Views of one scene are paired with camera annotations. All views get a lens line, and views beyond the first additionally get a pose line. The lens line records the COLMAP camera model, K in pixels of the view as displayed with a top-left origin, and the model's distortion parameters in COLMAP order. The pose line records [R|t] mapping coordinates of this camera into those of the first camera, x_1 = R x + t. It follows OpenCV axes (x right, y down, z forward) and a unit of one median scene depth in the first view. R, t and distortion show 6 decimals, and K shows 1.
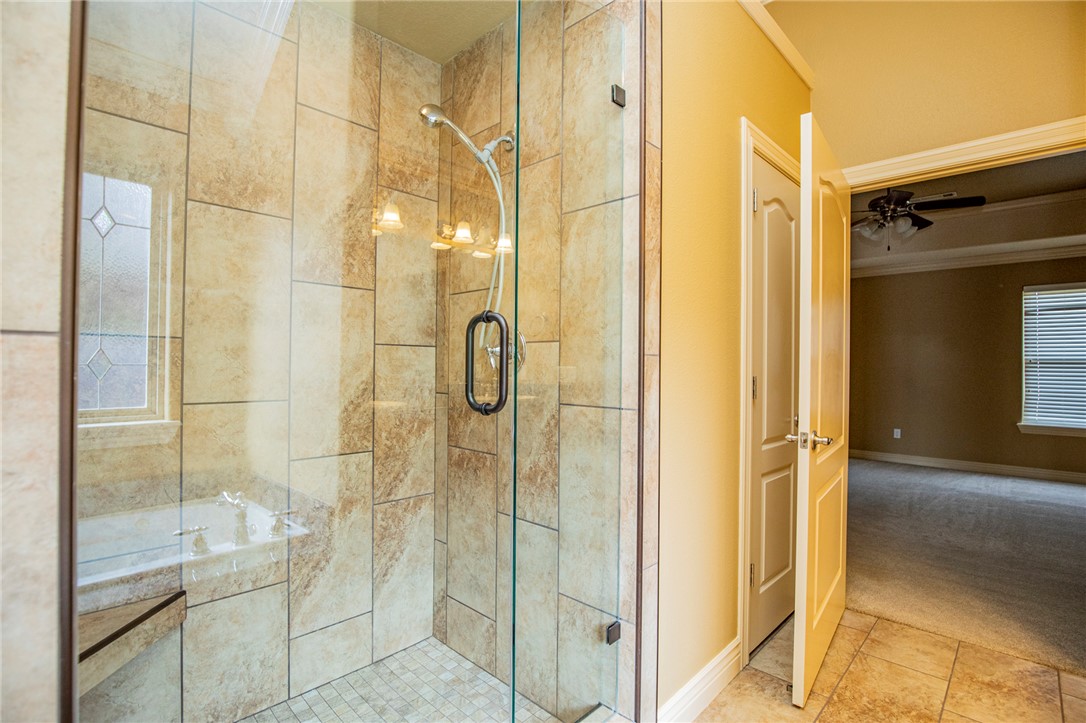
lens RADIAL K [[510.2, 0, 552.2], [0, 510.2, 361.5], [0, 0, 1]] dist [-0.033607, 0.005622]
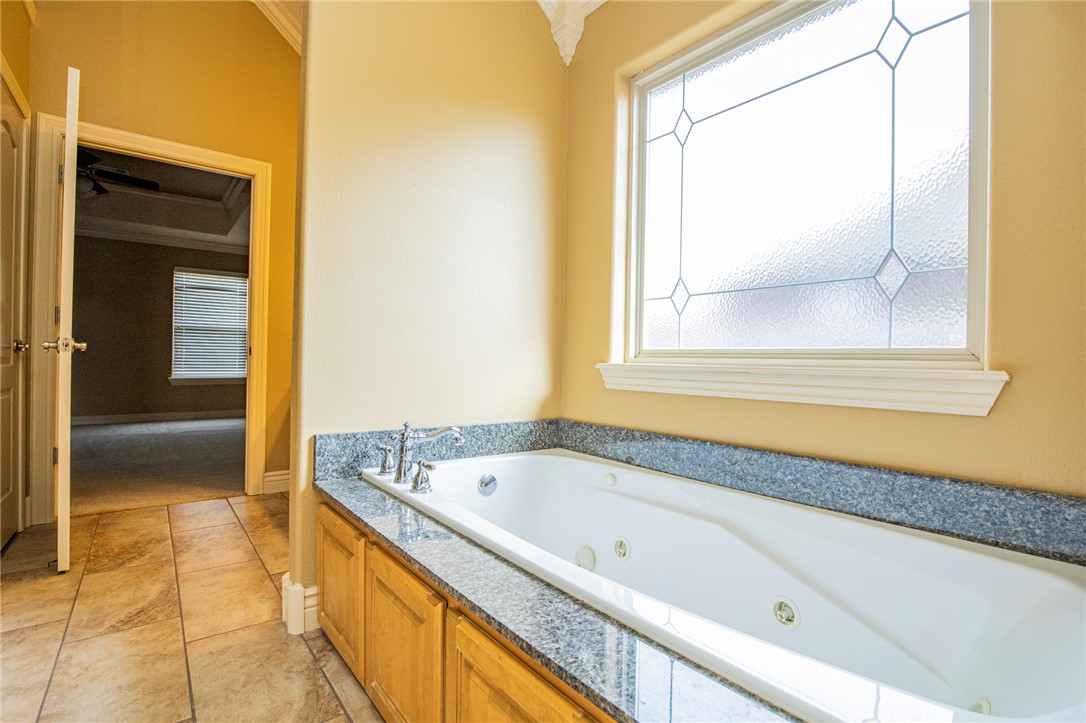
lens RADIAL K [[510.2, 0, 552.2], [0, 510.2, 361.5], [0, 0, 1]] dist [-0.033607, 0.005622]
pose [[0.126420, -0.007630, 0.991948, -0.199752], [-0.020319, 0.999741, 0.010280, 0.063051], [-0.991769, -0.021455, 0.126232, -0.107541]]
